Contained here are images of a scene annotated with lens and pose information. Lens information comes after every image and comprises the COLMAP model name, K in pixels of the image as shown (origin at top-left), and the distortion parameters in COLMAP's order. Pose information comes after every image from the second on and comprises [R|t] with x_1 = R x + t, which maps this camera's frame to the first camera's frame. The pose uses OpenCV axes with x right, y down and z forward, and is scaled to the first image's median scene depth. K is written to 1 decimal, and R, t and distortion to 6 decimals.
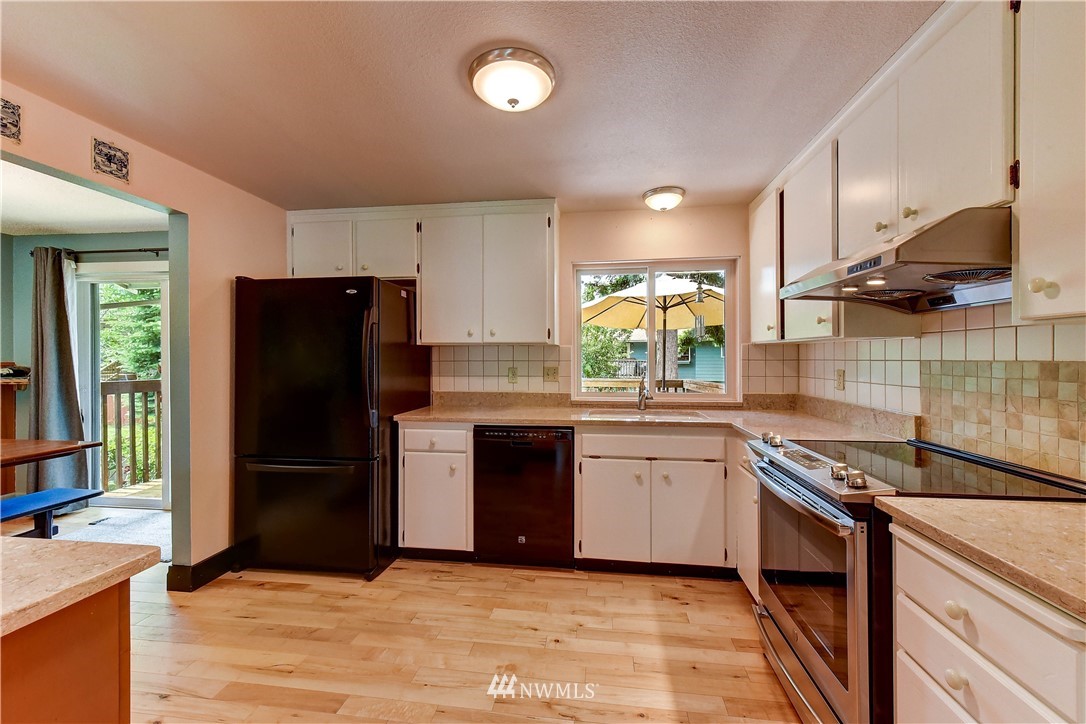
lens RADIAL K [[431.7, 0, 550.8], [0, 431.7, 357.7], [0, 0, 1]] dist [-0.000564, 0.000832]
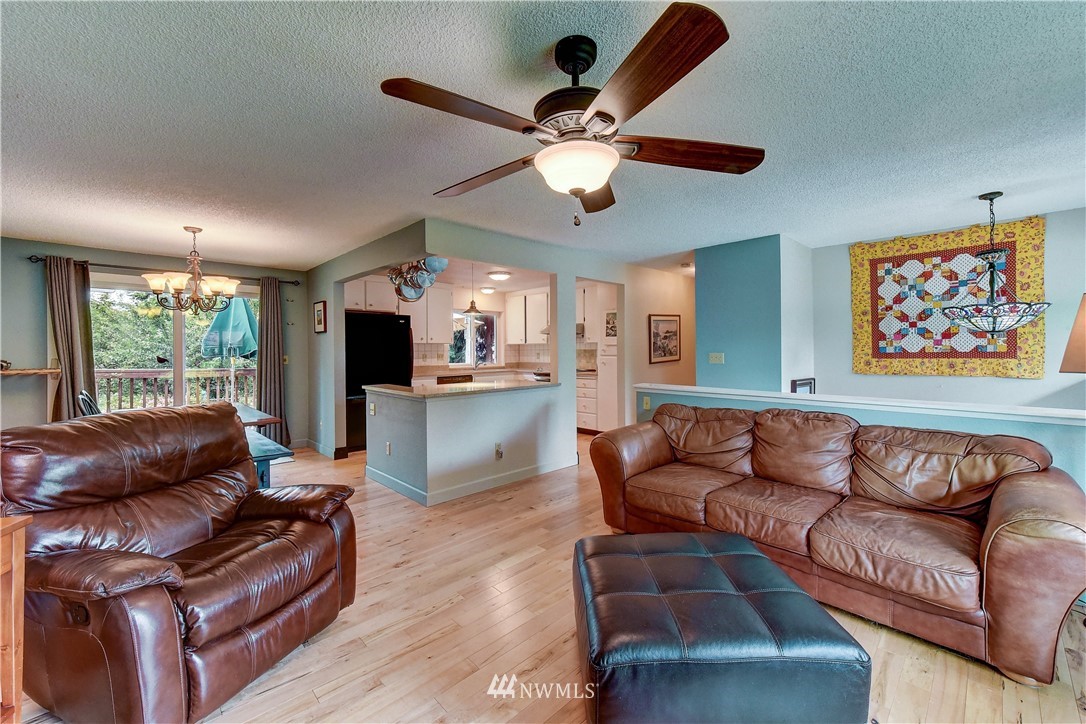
lens RADIAL K [[431.7, 0, 545.8], [0, 431.7, 353.7], [0, 0, 1]] dist [-0.000564, 0.000832]
pose [[0.633610, -0.010924, 0.773575, -1.747463], [0.006135, 0.999940, 0.009097, 0.003884], [-0.773628, -0.001018, 0.633639, -1.072802]]
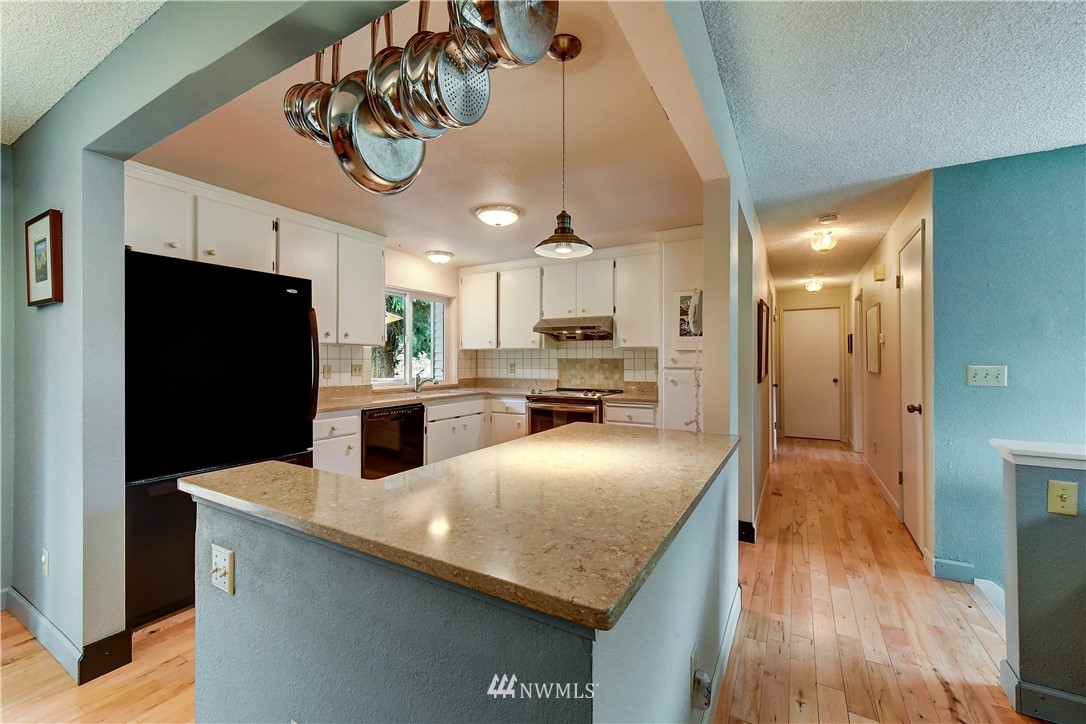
lens RADIAL K [[431.7, 0, 545.6], [0, 431.7, 360.5], [0, 0, 1]] dist [-0.000564, 0.000832]
pose [[0.385651, -0.000665, 0.922645, -1.160747], [-0.000836, 0.999999, 0.001070, 0.011517], [-0.922644, -0.001184, 0.385650, 0.034034]]
